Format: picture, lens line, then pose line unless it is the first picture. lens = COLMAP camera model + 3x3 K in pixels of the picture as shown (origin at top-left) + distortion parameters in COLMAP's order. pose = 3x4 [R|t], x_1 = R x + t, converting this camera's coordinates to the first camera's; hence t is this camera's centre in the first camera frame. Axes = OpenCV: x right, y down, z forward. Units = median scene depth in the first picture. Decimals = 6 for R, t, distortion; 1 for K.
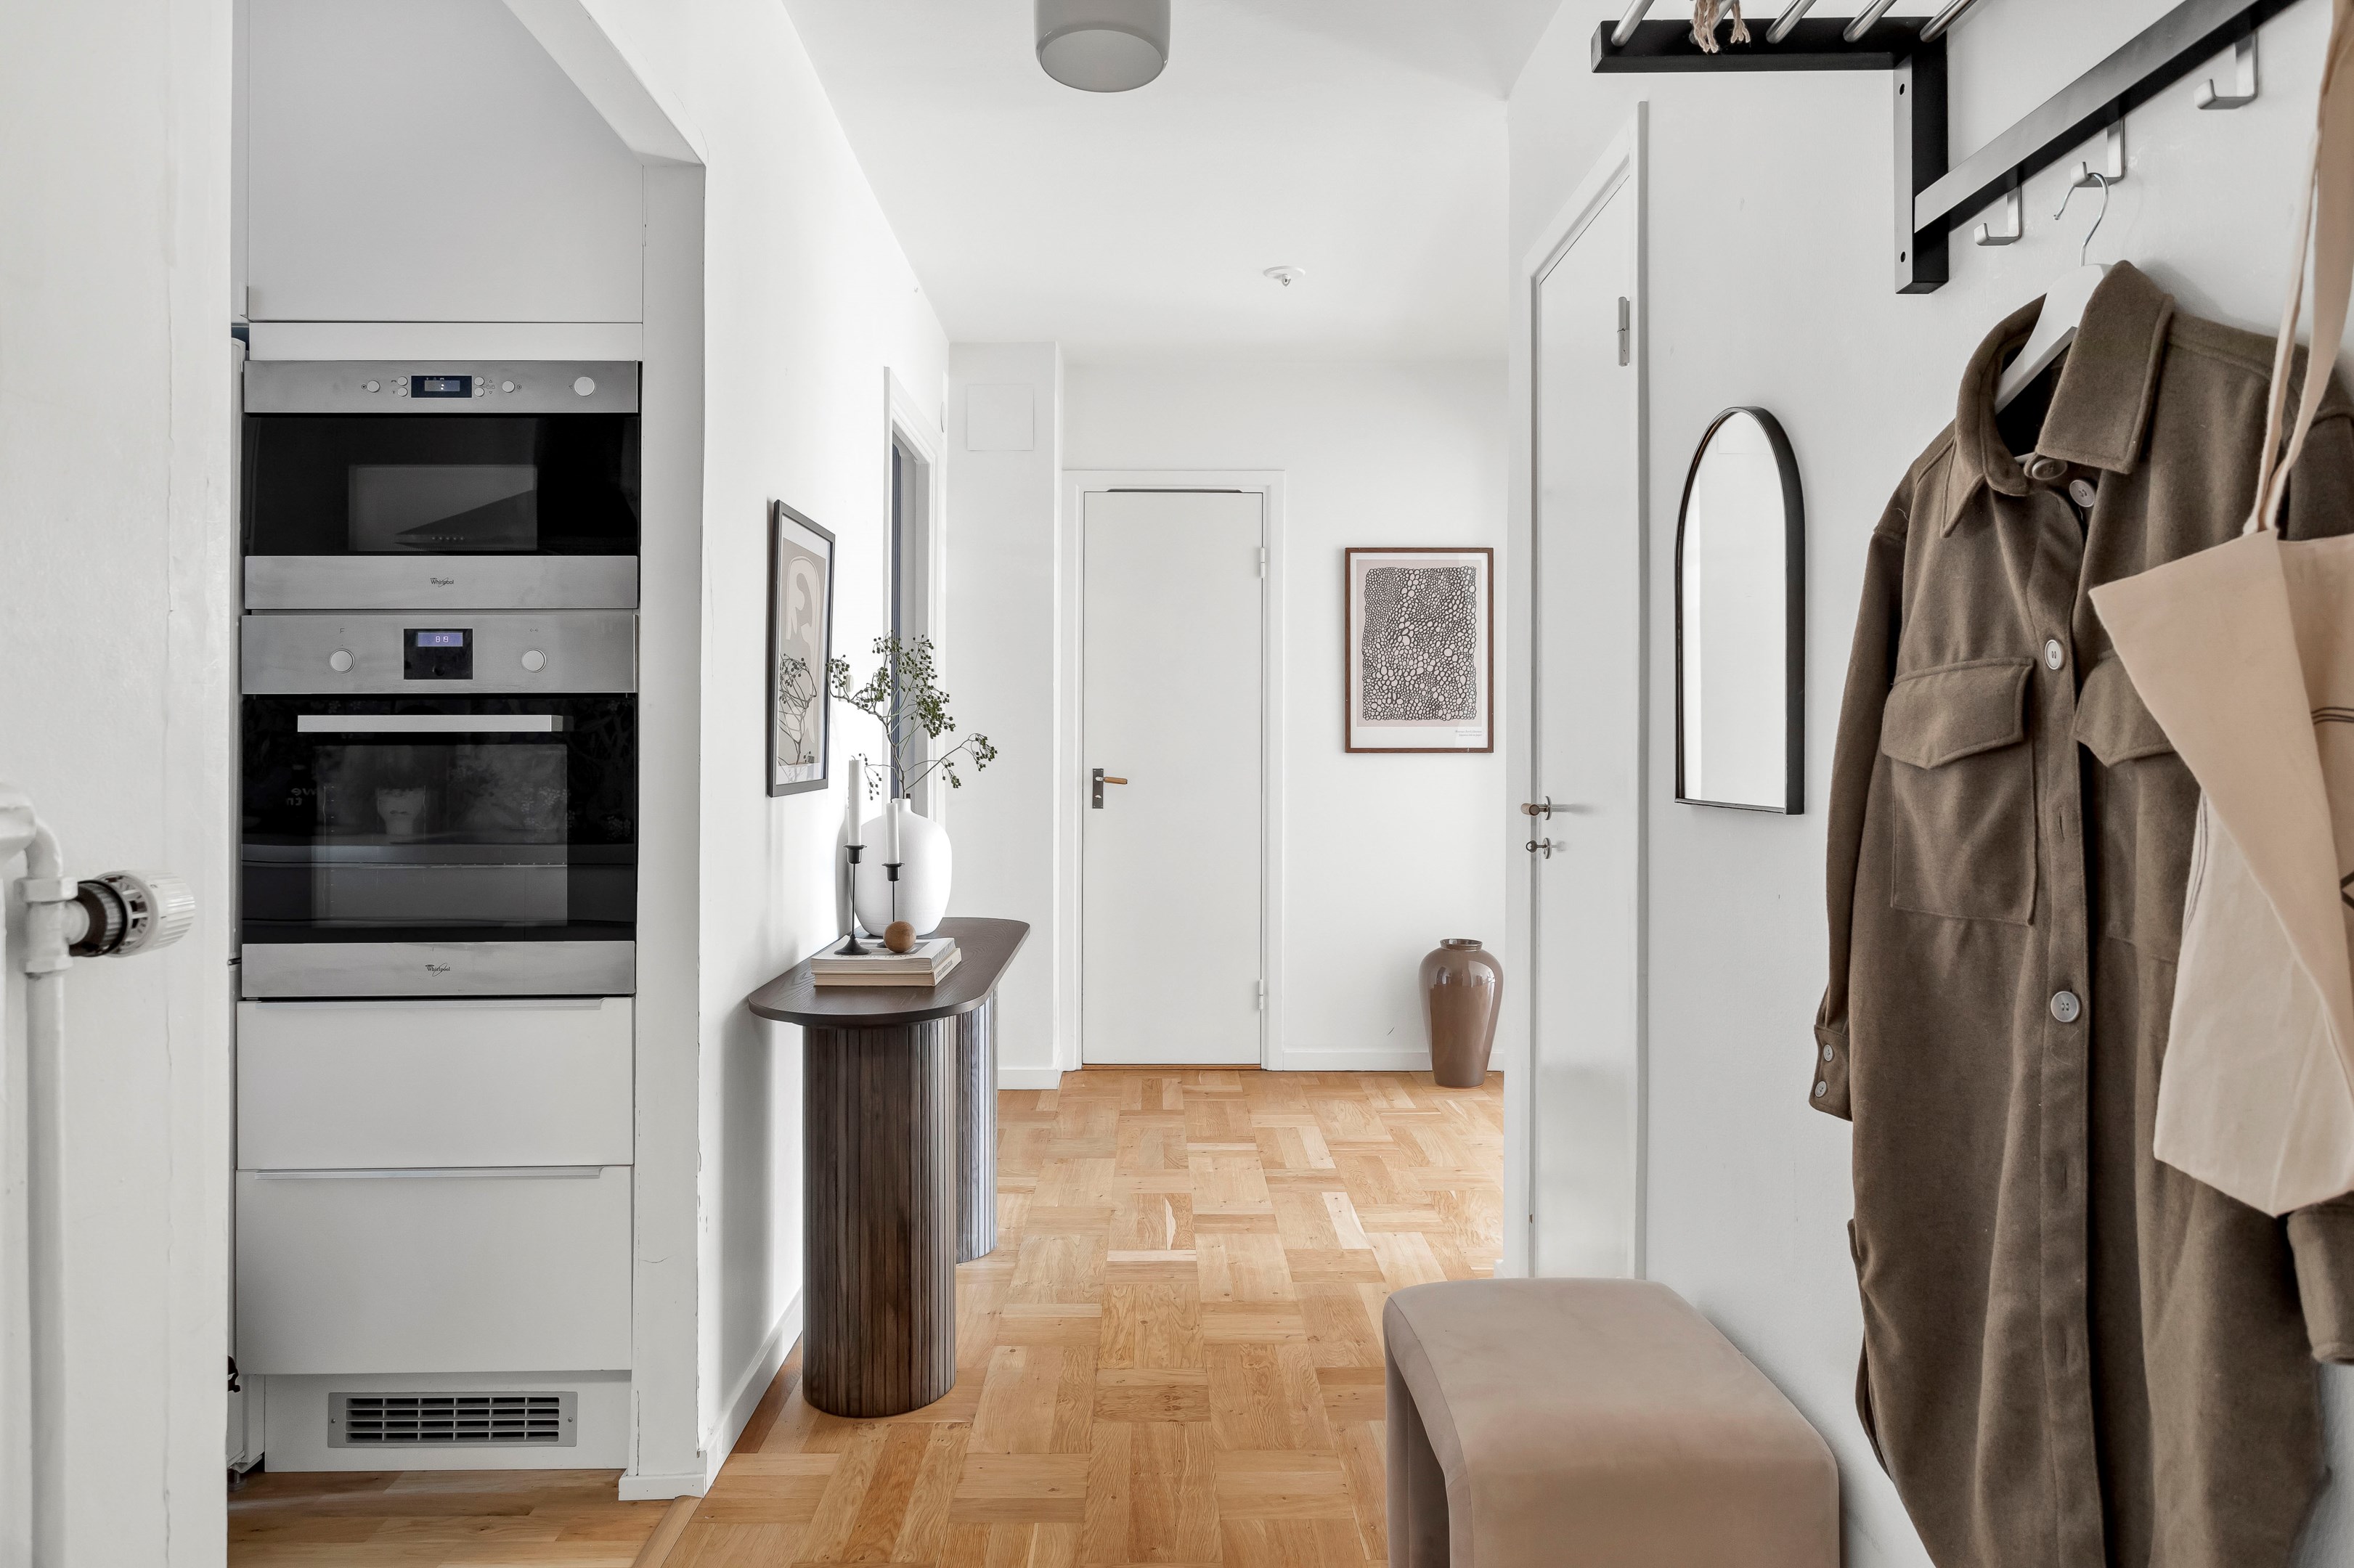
lens RADIAL K [[1448.8, 0, 1168.9], [0, 1448.8, 726.2], [0, 0, 1]] dist [-0.004978, -0.000769]
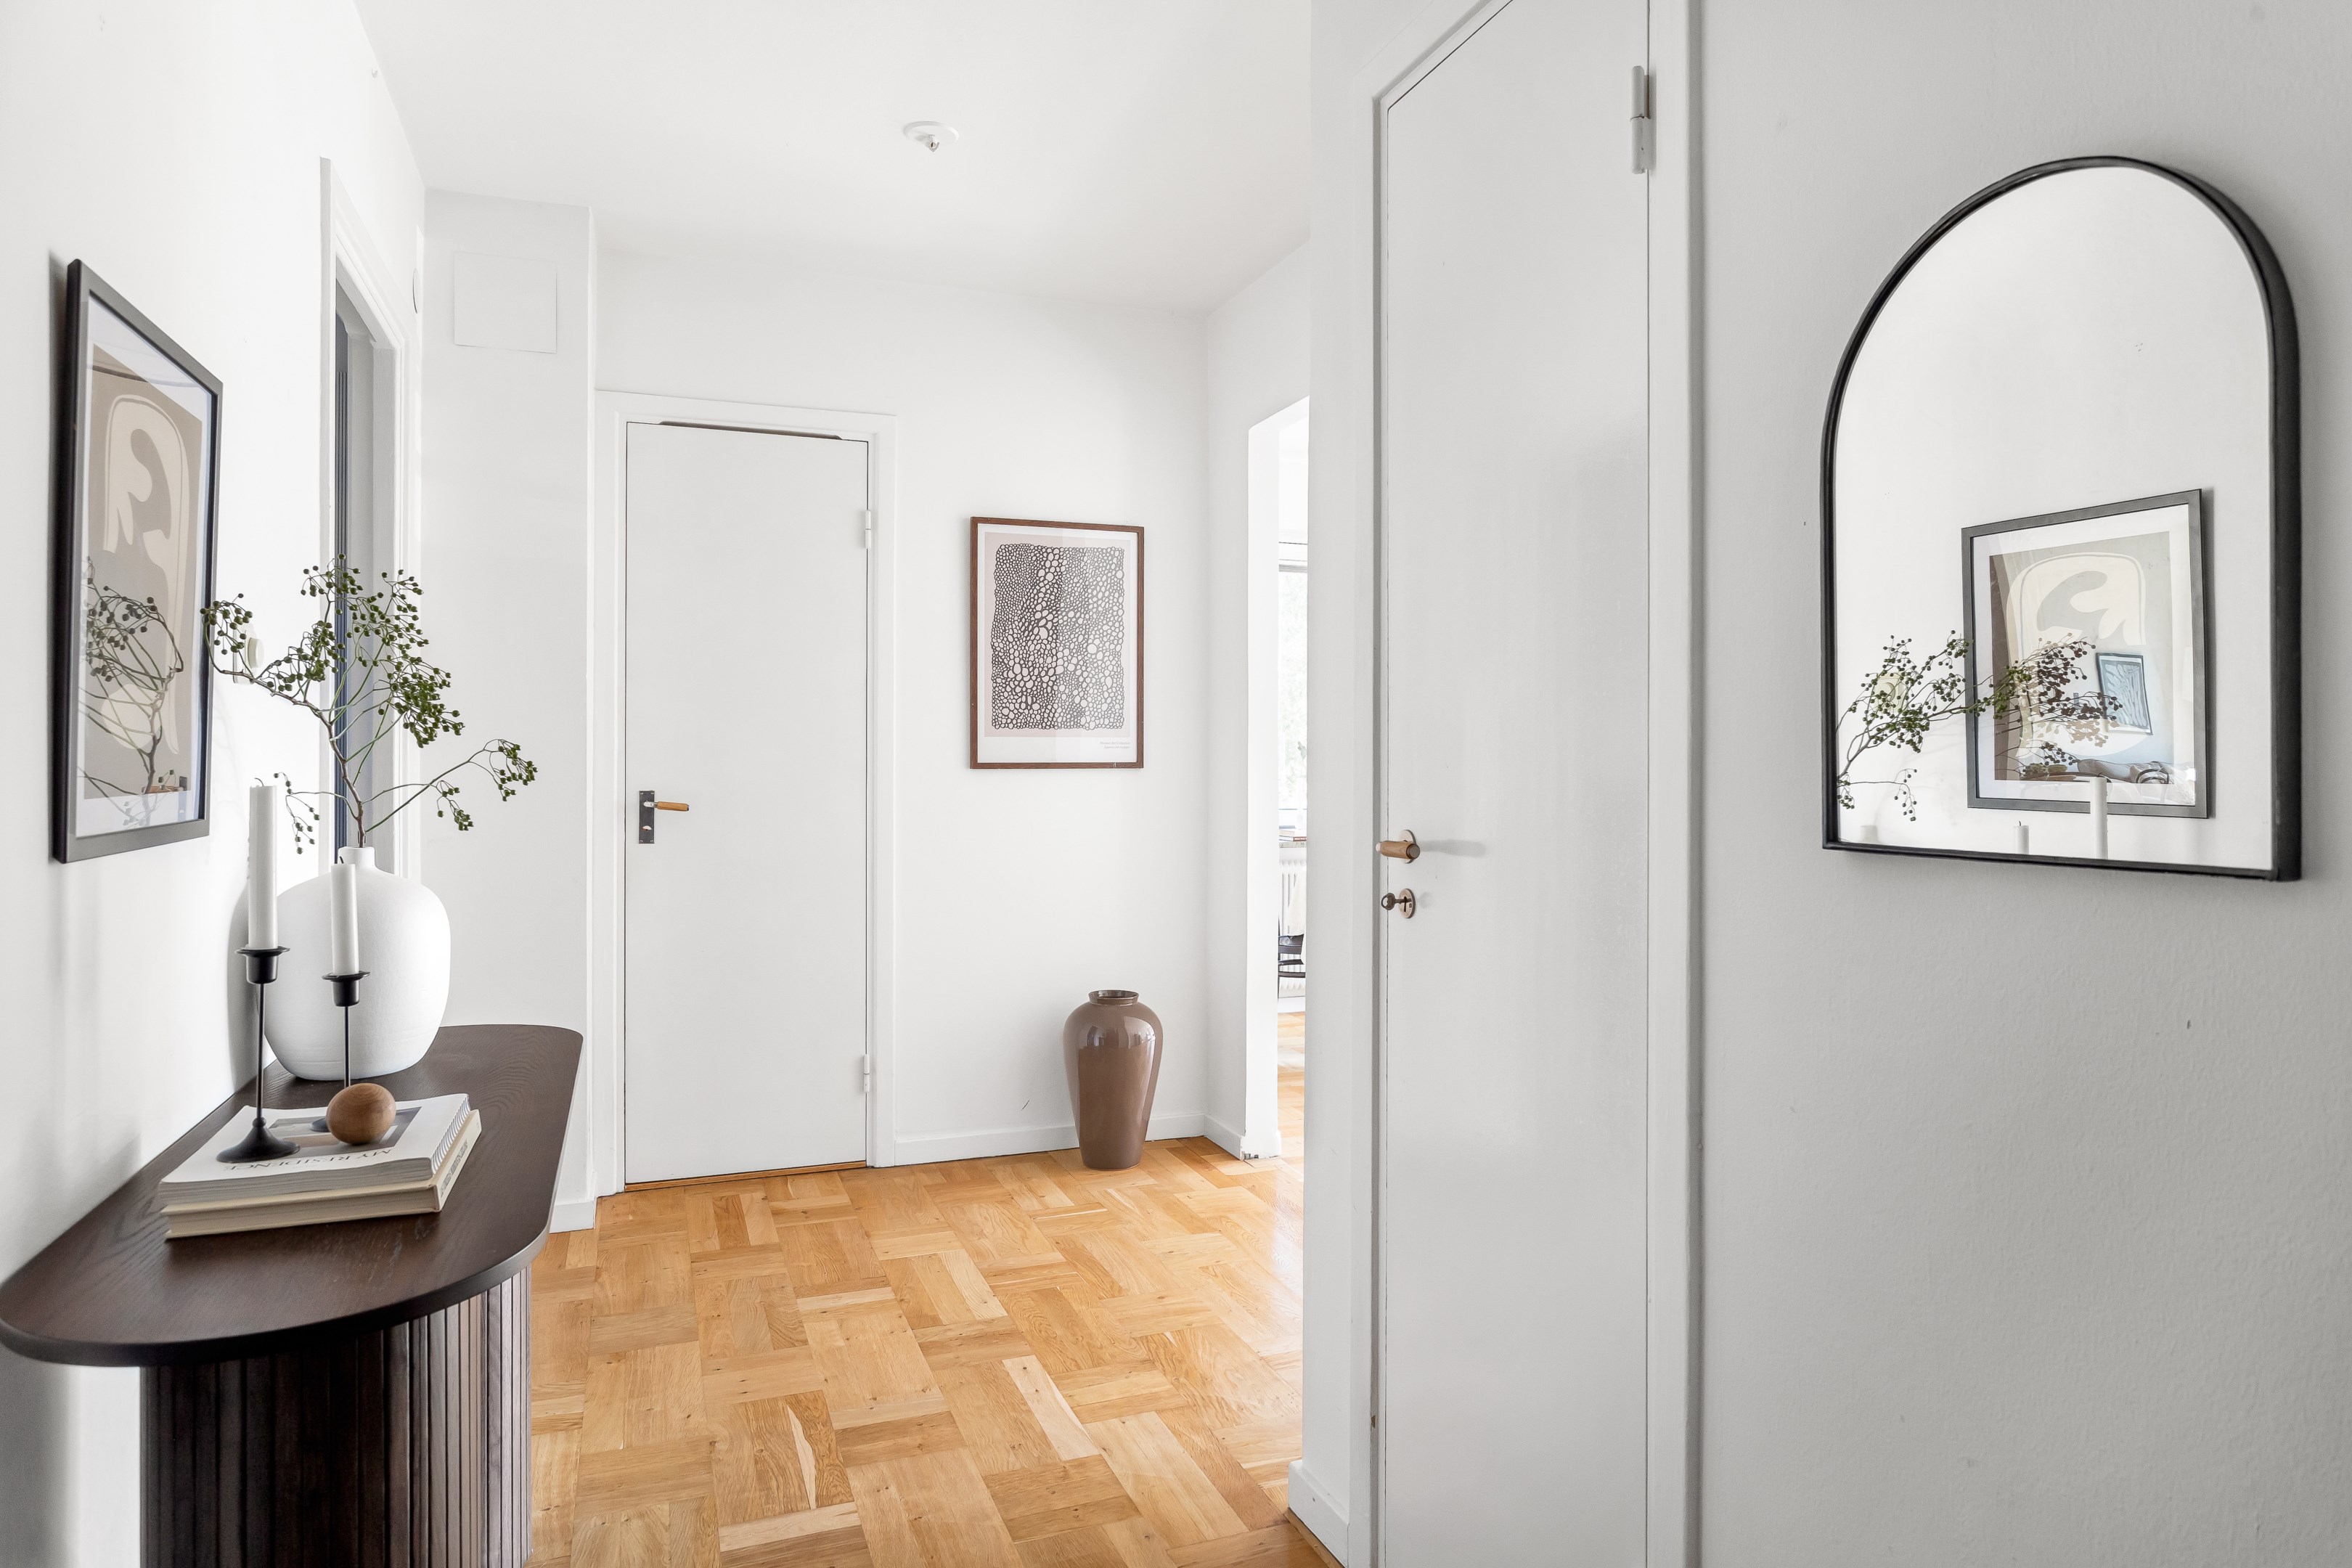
lens RADIAL K [[1418.5, 0, 1196.2], [0, 1418.5, 756.3], [0, 0, 1]] dist [-0.015298, 0.016877]
pose [[0.934792, -0.000412, 0.355195, -0.061677], [-0.003209, 0.999949, 0.009605, 0.004724], [-0.355181, -0.010118, 0.934743, 0.299920]]
